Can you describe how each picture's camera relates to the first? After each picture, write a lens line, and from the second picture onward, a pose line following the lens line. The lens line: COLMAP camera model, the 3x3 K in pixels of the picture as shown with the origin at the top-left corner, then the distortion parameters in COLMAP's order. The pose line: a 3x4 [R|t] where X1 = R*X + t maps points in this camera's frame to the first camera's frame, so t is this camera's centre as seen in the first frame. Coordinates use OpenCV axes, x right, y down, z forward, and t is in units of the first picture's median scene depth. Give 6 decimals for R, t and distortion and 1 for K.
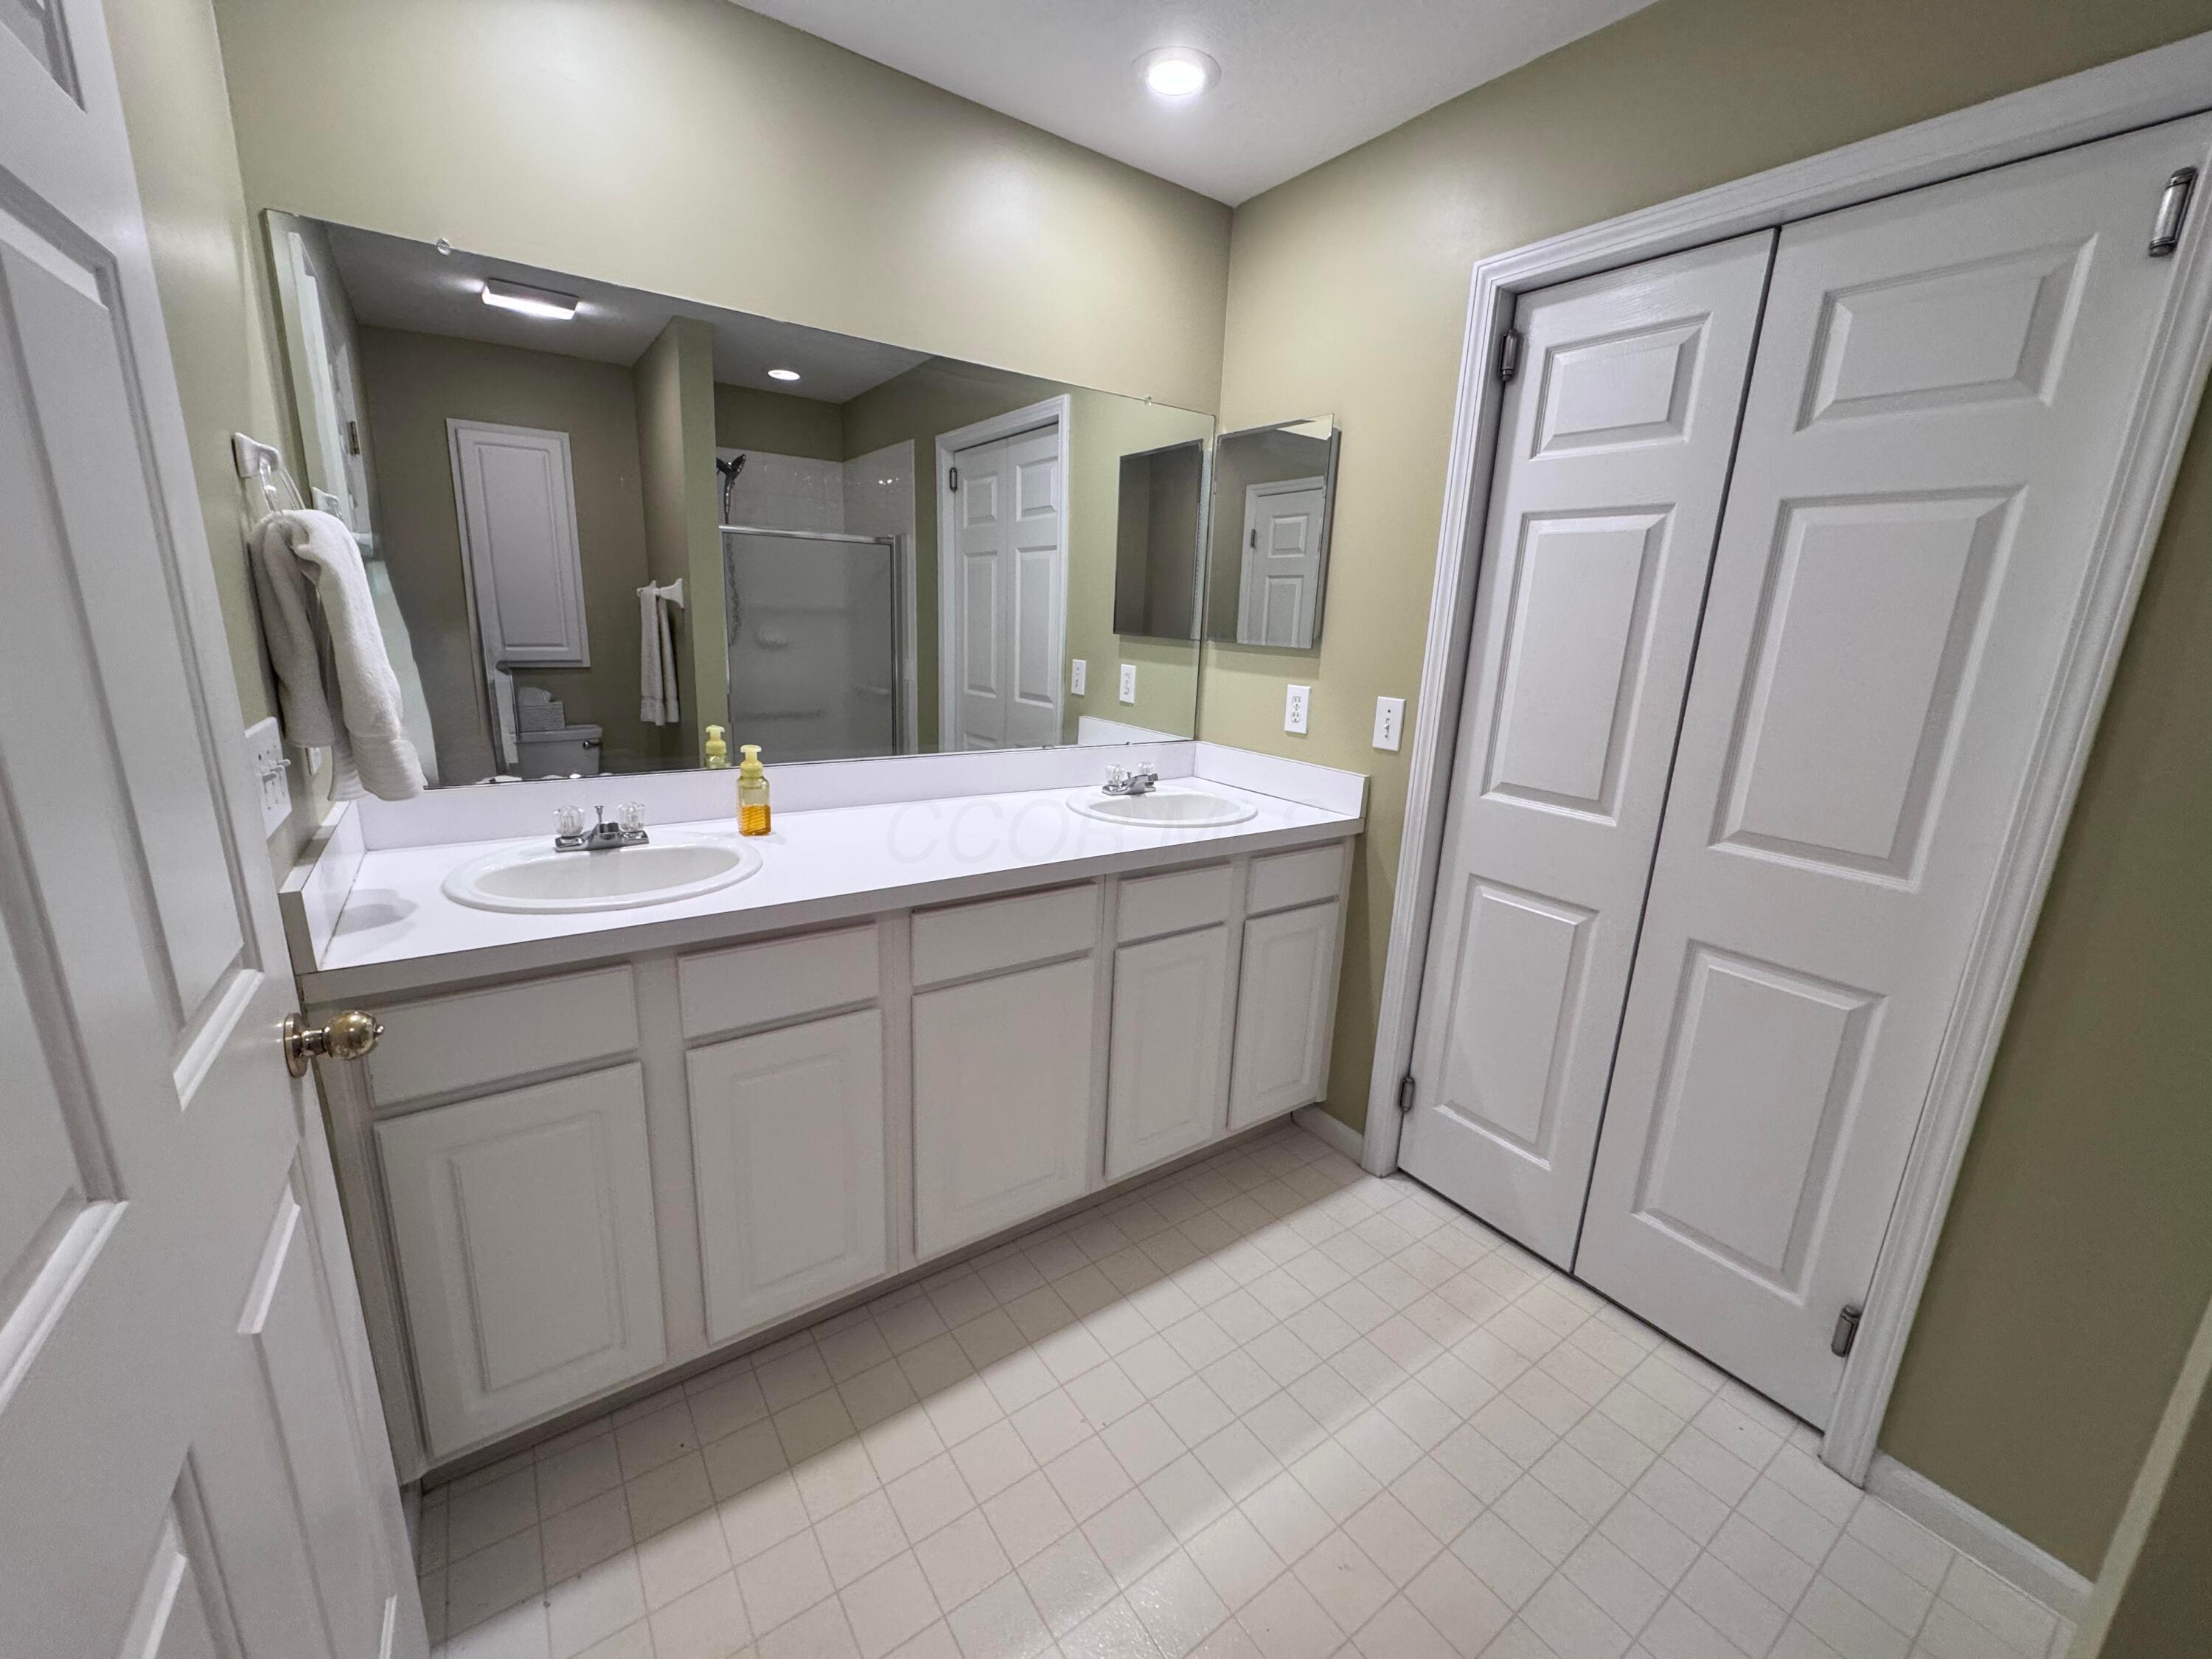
lens RADIAL K [[884.1, 0, 1114.2], [0, 884.1, 827.6], [0, 0, 1]] dist [-0.000072, -0.000237]
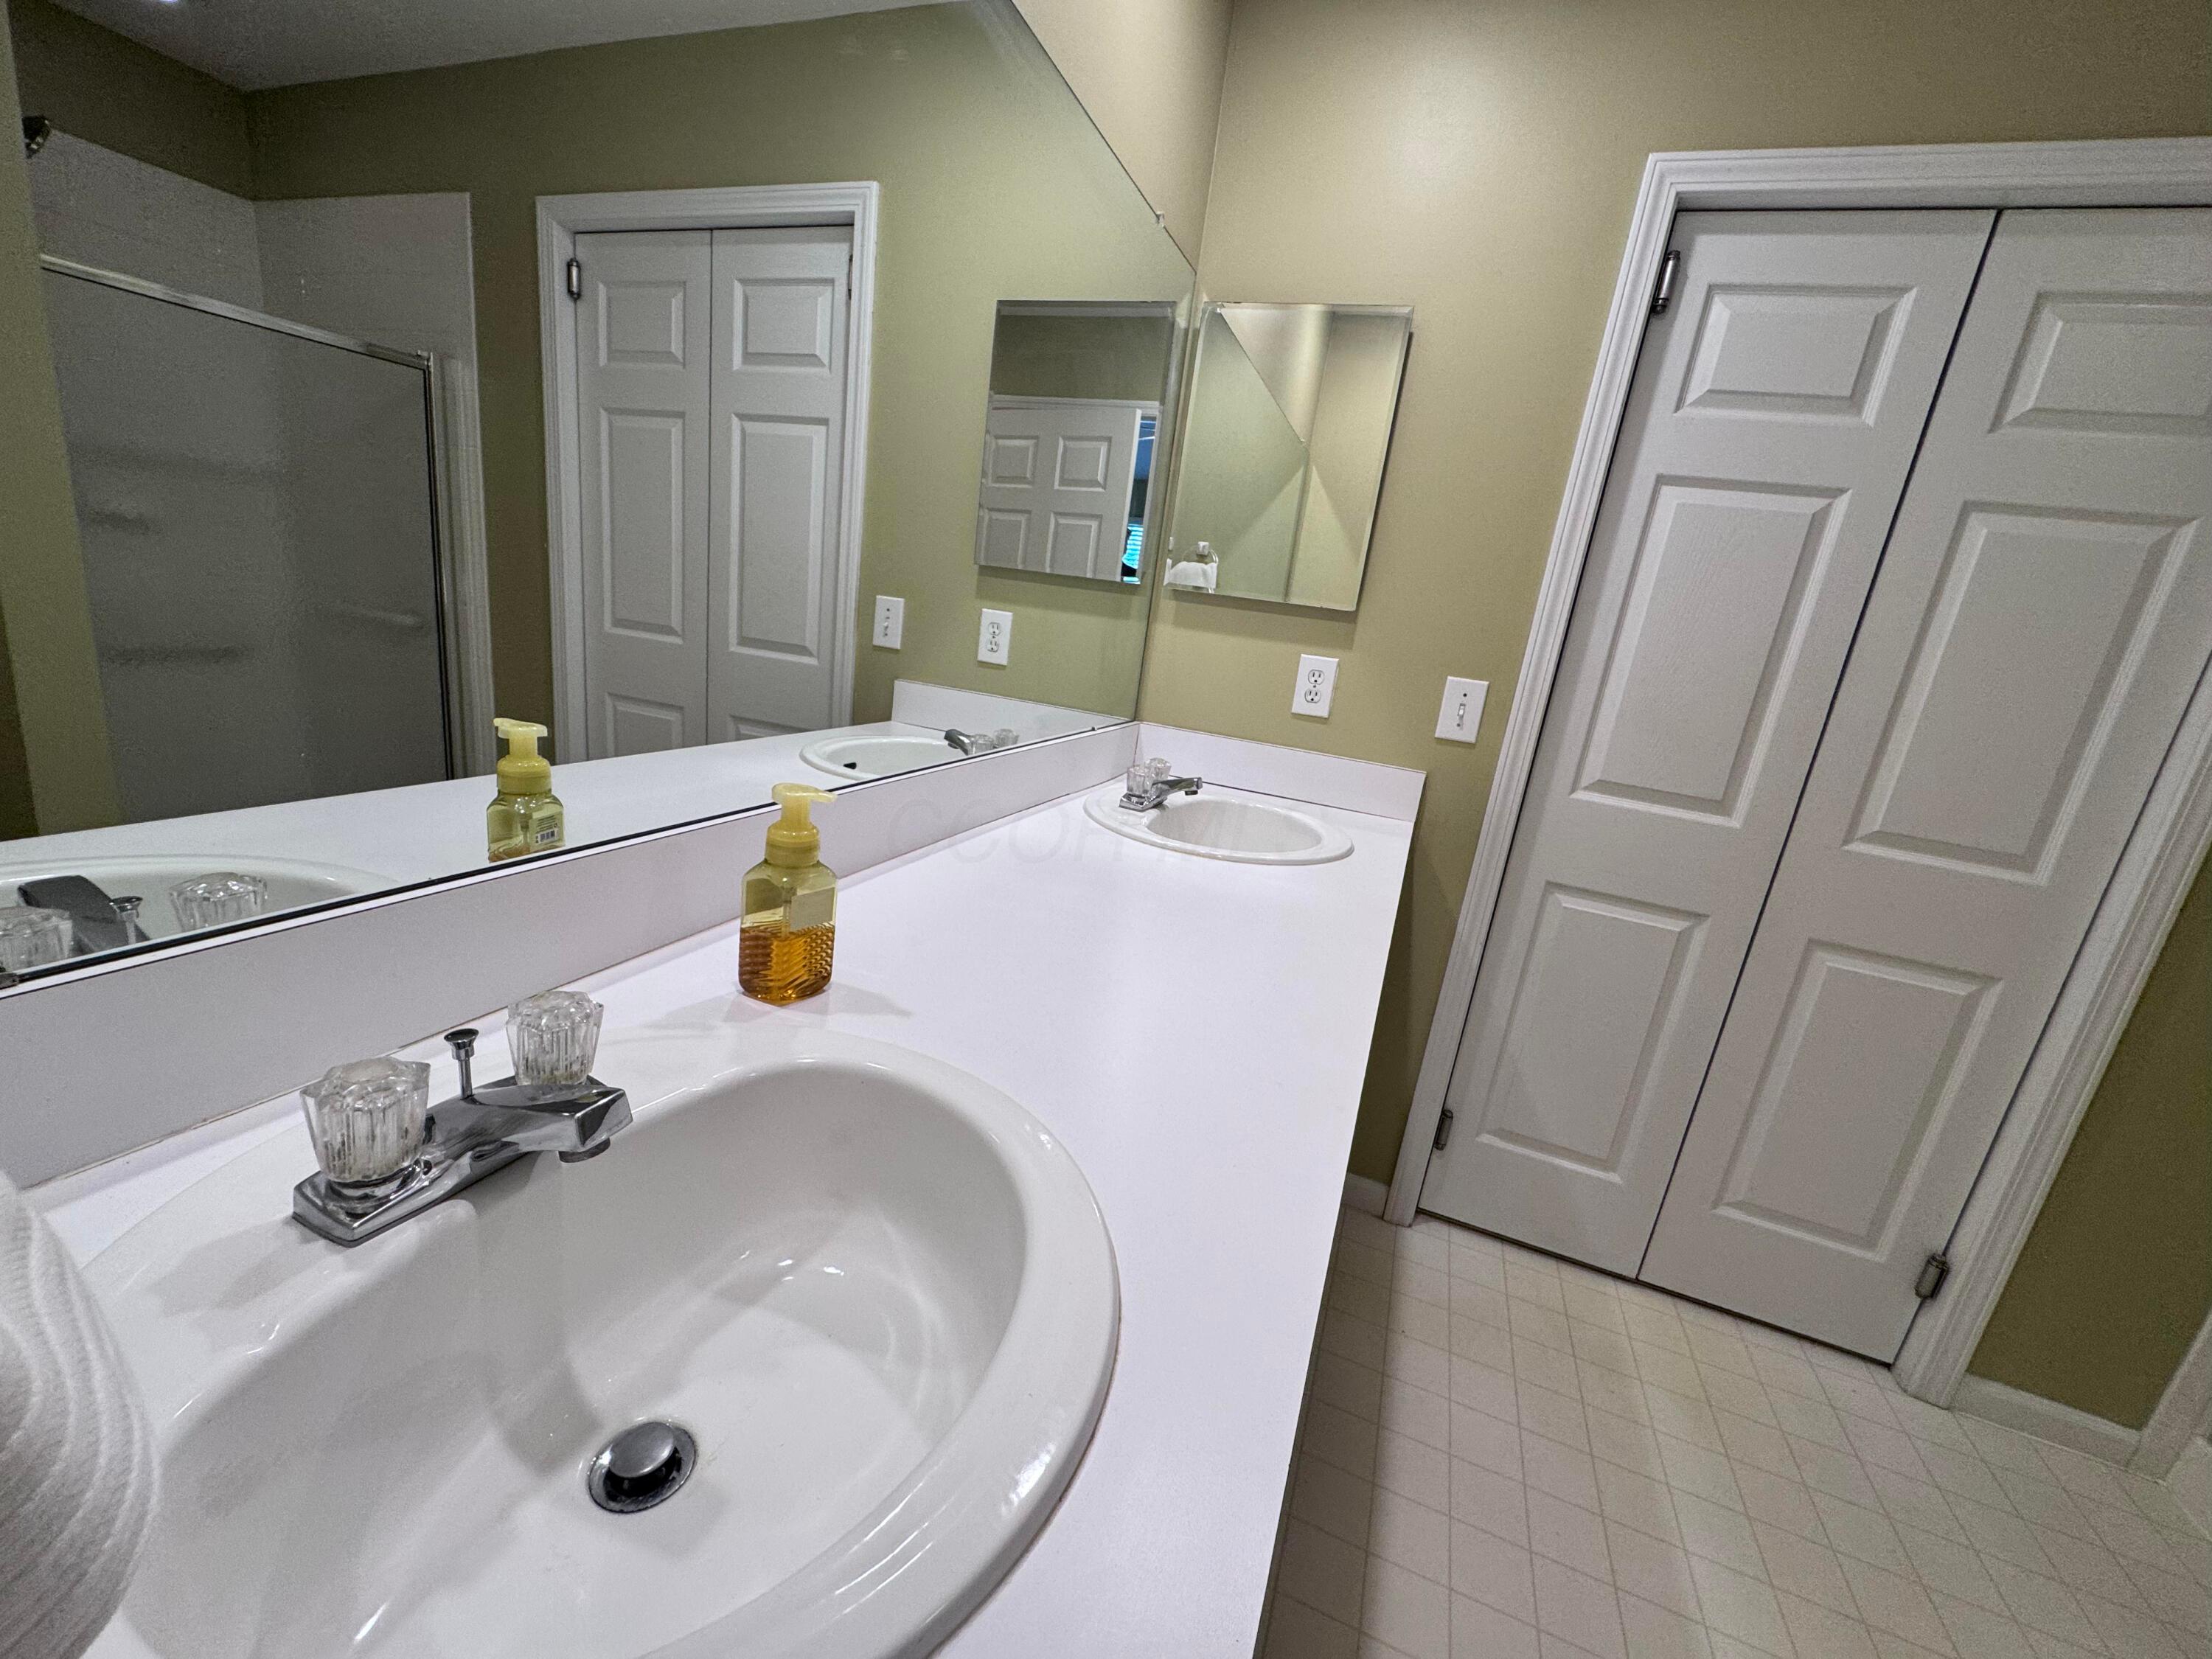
lens RADIAL K [[876.9, 0, 1106.0], [0, 876.9, 829.5], [0, 0, 1]] dist [-0.002378, 0.000298]
pose [[0.830194, -0.072443, 0.552748, -0.448619], [0.037854, 0.996558, 0.073754, -0.082090], [-0.556188, -0.040306, 0.830079, 0.515554]]
